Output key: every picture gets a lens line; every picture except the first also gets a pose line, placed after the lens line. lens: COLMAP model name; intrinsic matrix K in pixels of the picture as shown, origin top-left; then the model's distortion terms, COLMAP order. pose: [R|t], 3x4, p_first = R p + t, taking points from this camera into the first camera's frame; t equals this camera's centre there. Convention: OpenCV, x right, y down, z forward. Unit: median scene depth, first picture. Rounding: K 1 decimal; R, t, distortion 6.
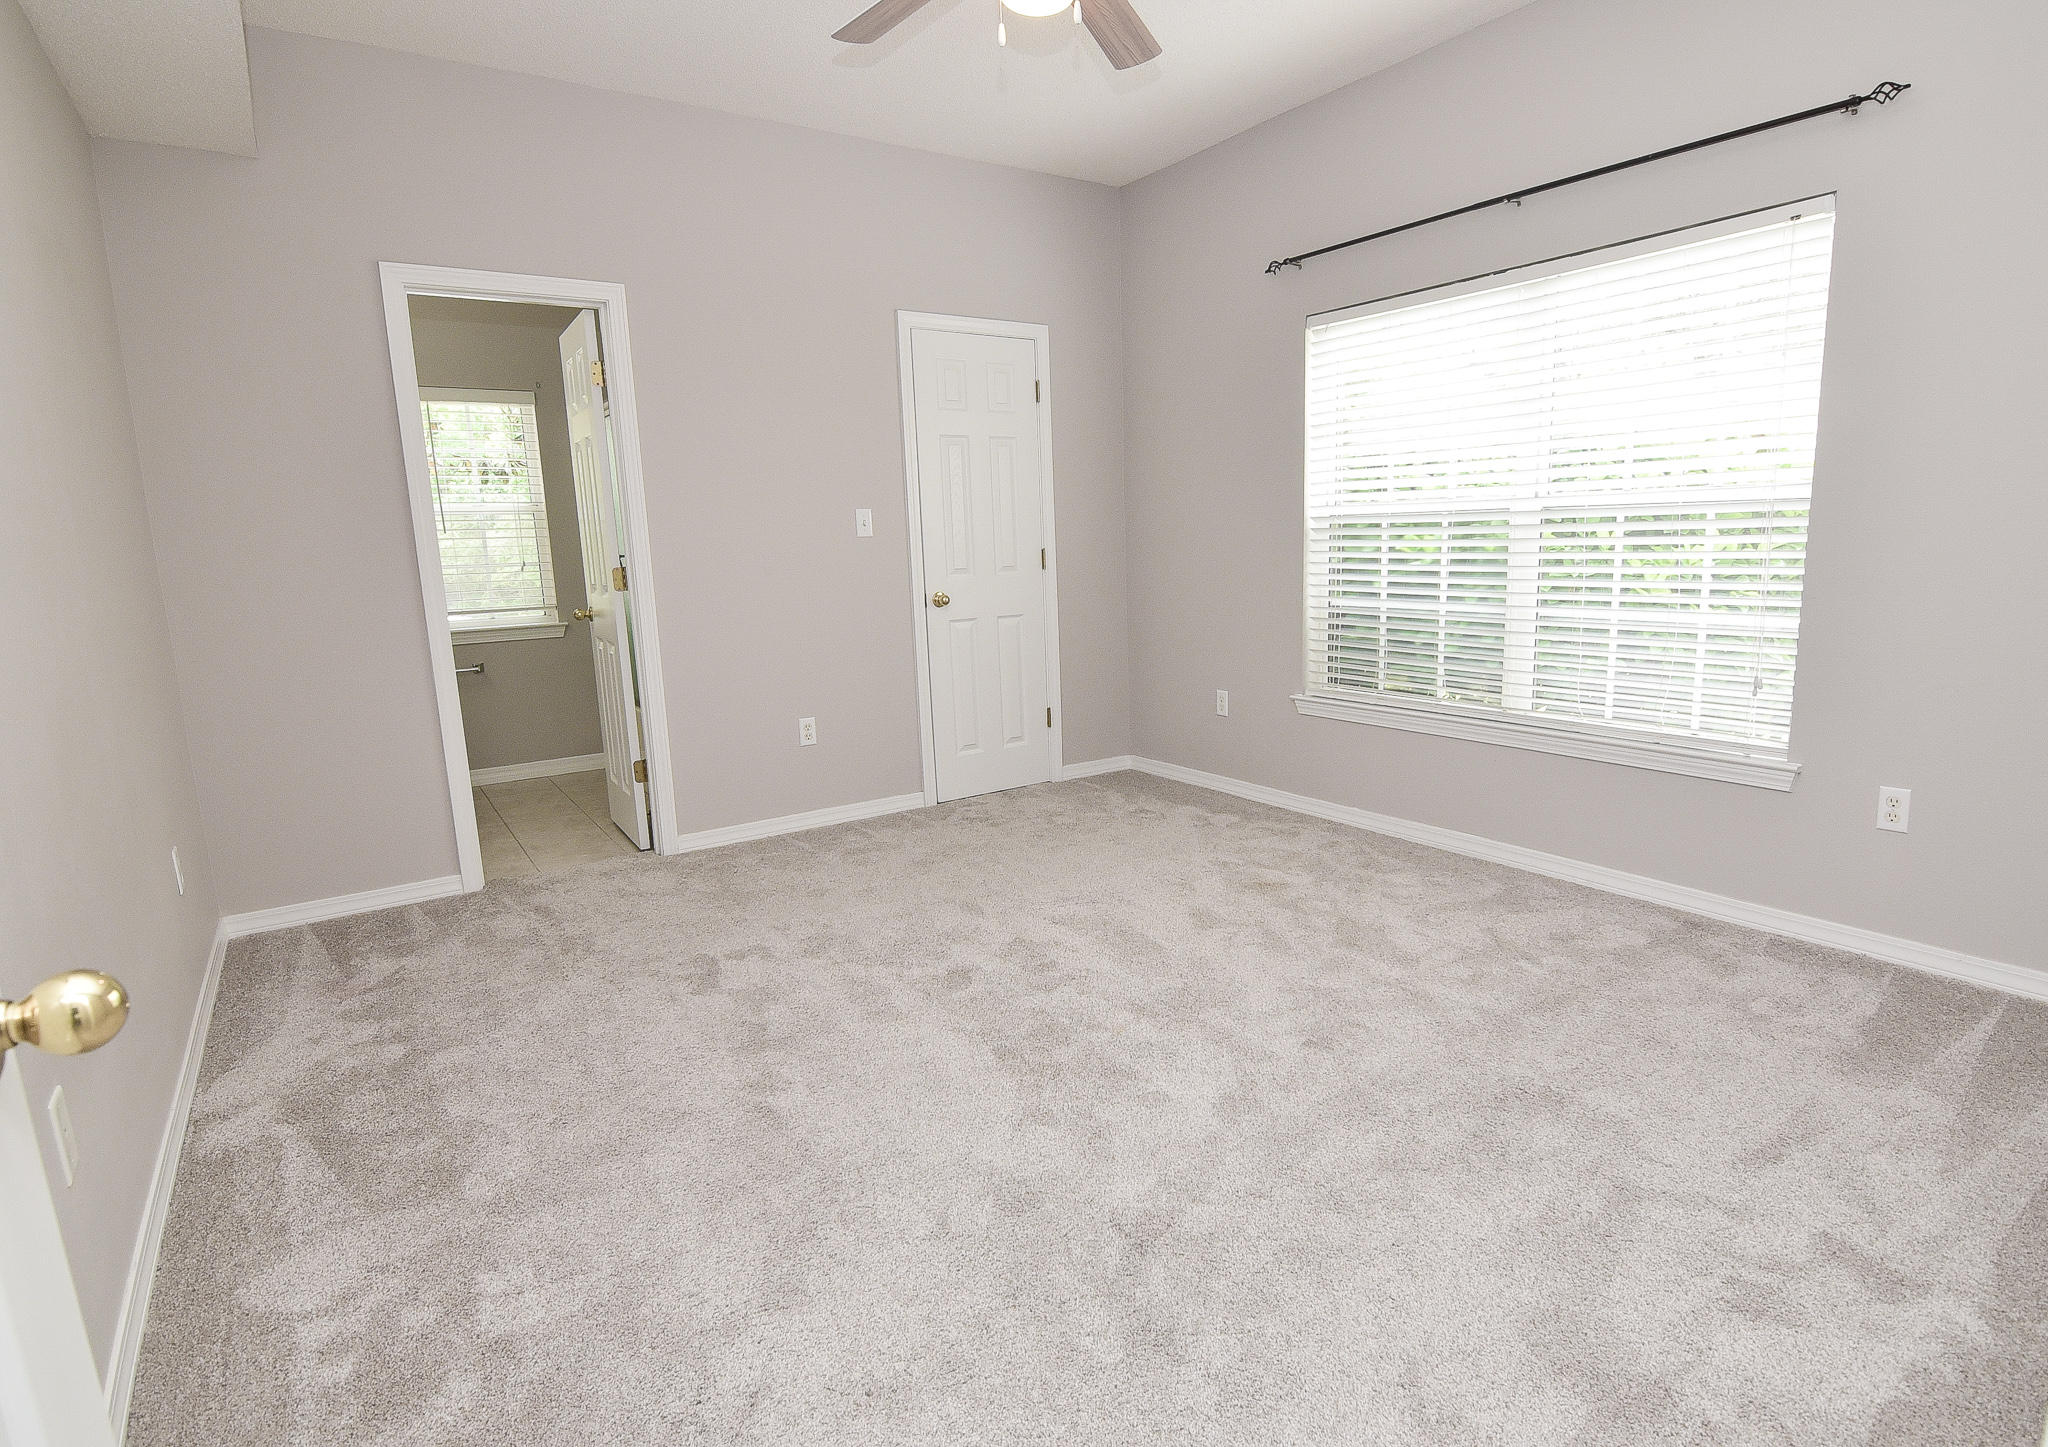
lens RADIAL K [[1082.4, 0, 1029.4], [0, 1082.4, 734.1], [0, 0, 1]] dist [0.000389, -0.000036]
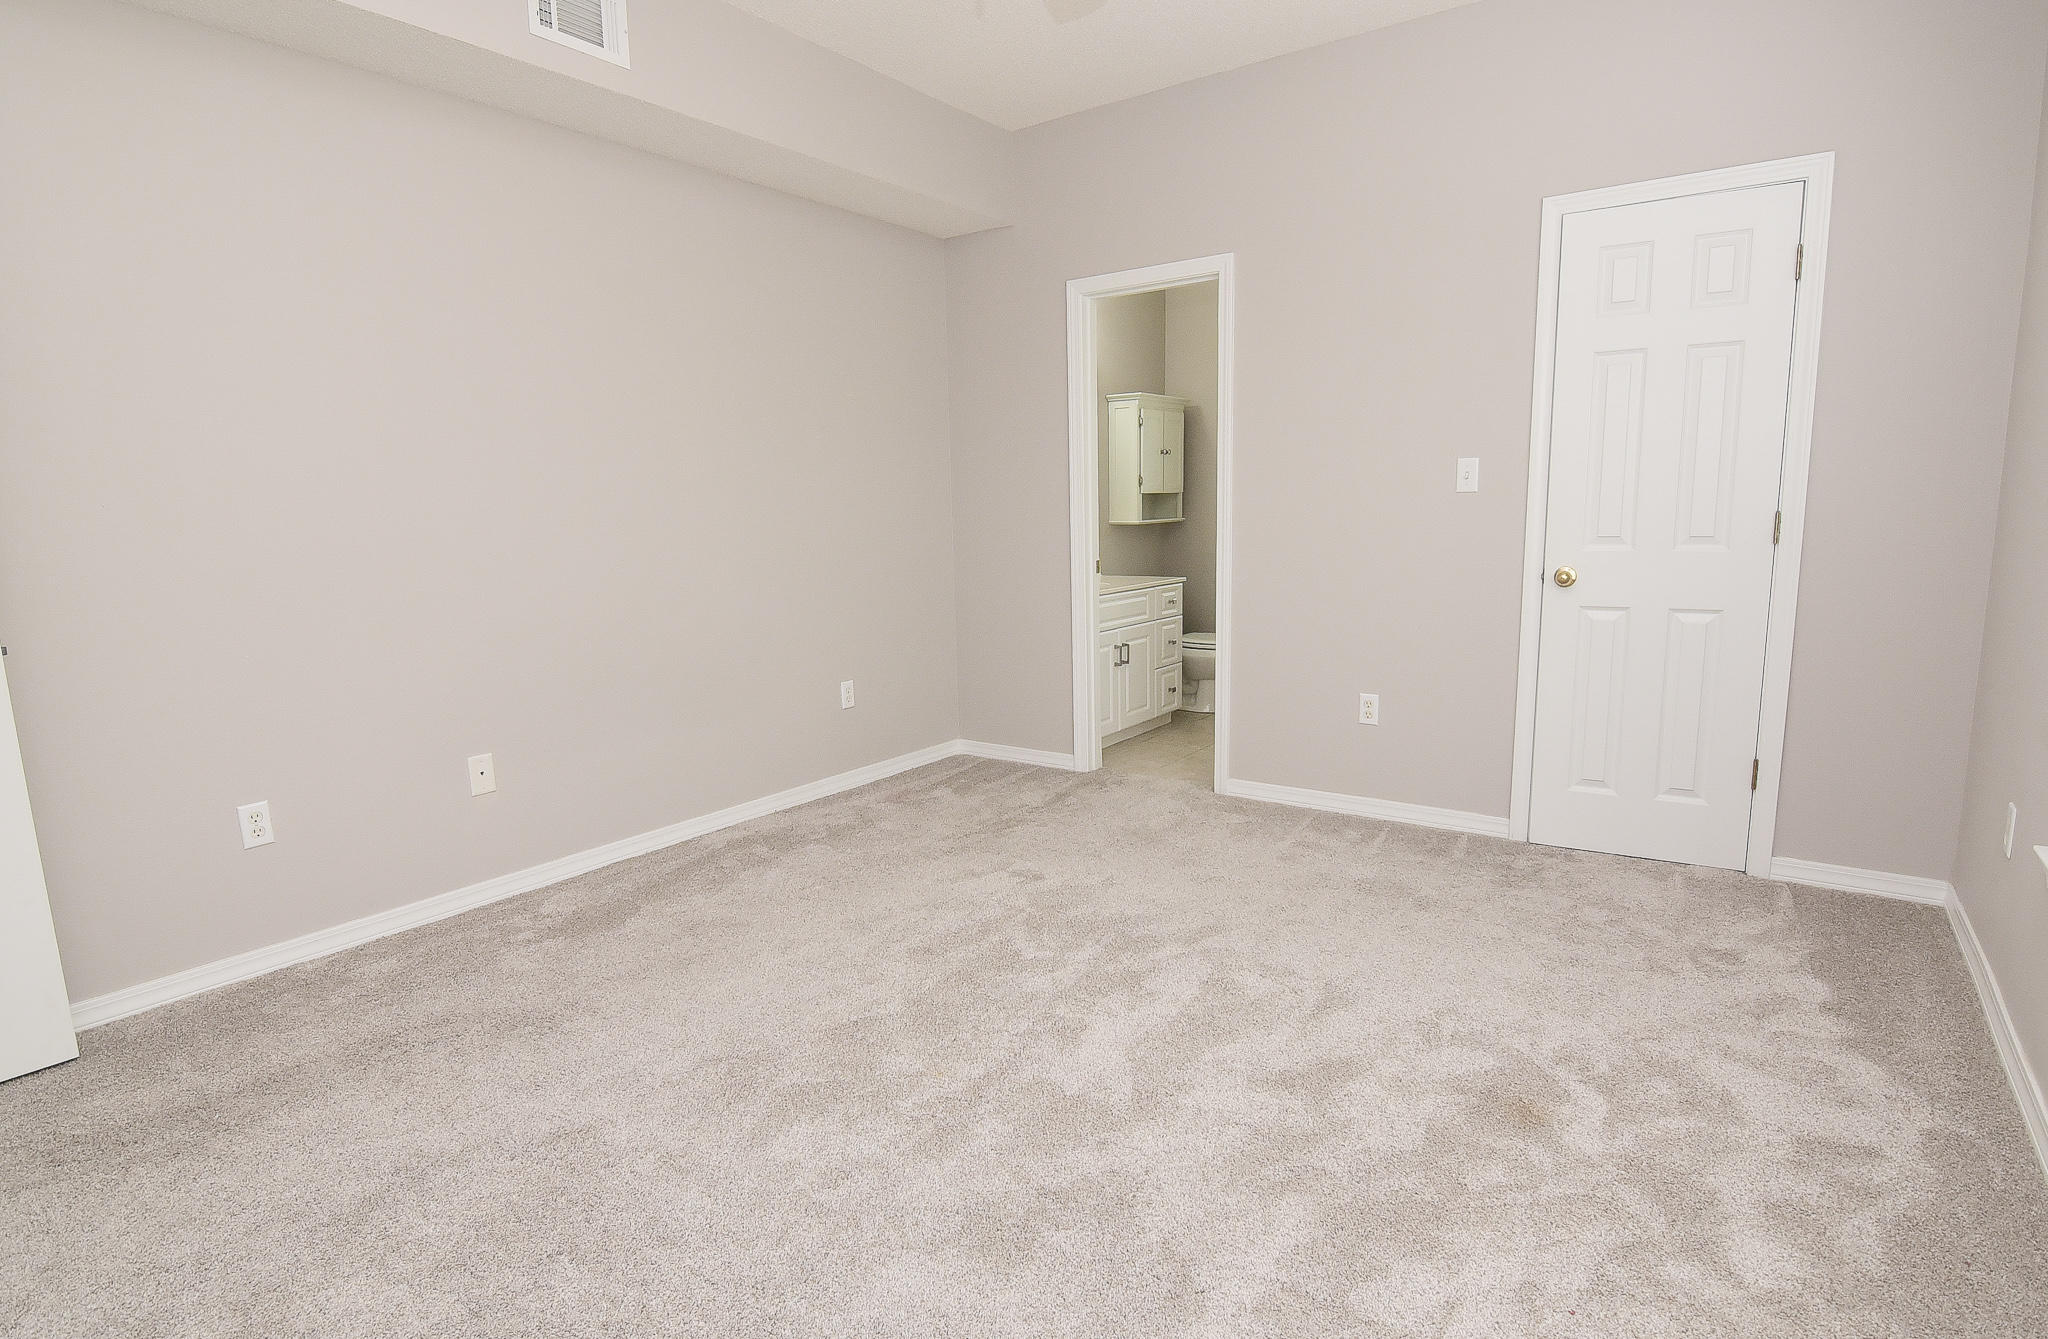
lens RADIAL K [[1023.9, 0, 1024.0], [0, 1023.9, 669.5], [0, 0, 1]] dist [-0.006415, -0.000899]
pose [[0.346979, 0.171168, -0.922121, 0.495668], [-0.160543, 0.979533, 0.121415, -0.096236], [0.924030, 0.105912, 0.367357, 0.445593]]
